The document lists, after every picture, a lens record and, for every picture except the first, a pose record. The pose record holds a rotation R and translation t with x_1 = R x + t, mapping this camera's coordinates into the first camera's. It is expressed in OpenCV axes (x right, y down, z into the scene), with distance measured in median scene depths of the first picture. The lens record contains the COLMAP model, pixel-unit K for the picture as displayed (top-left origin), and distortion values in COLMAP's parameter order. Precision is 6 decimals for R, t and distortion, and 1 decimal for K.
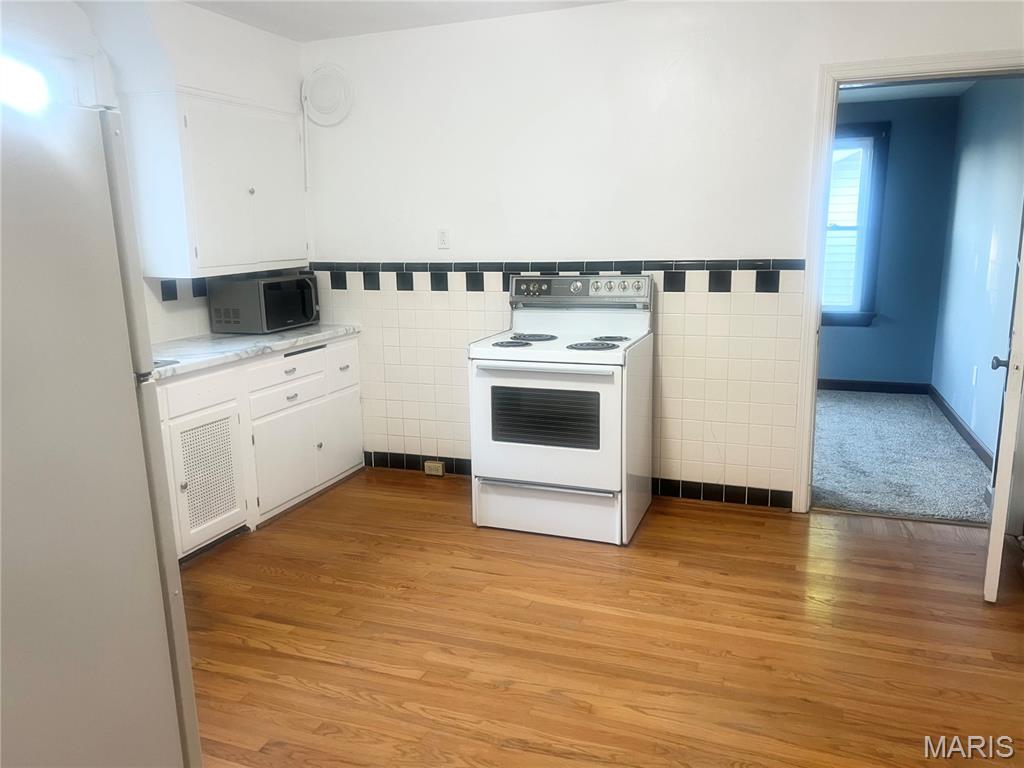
lens RADIAL K [[759.4, 0, 505.8], [0, 759.4, 384.8], [0, 0, 1]] dist [0.056029, -0.003141]
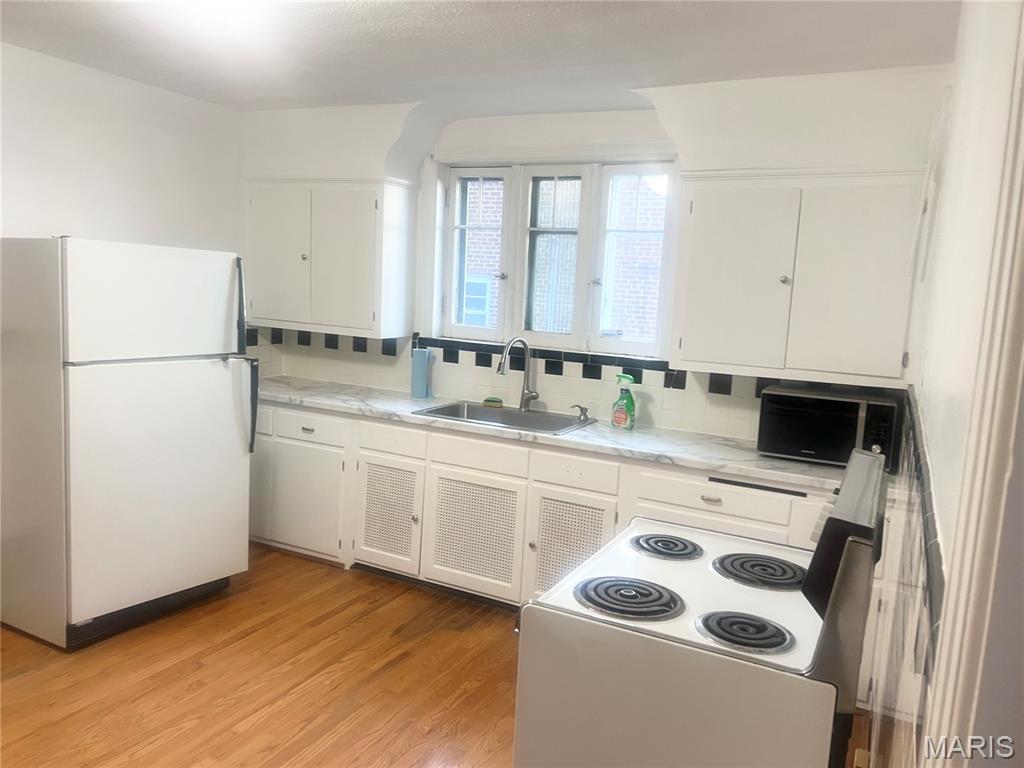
lens RADIAL K [[767.4, 0, 511.8], [0, 767.4, 431.1], [0, 0, 1]] dist [0.001093, -0.001718]
pose [[-0.104533, 0.190103, -0.976183, 0.683327], [-0.260160, 0.942154, 0.211335, -0.273667], [0.959890, 0.276056, -0.049029, 1.141034]]
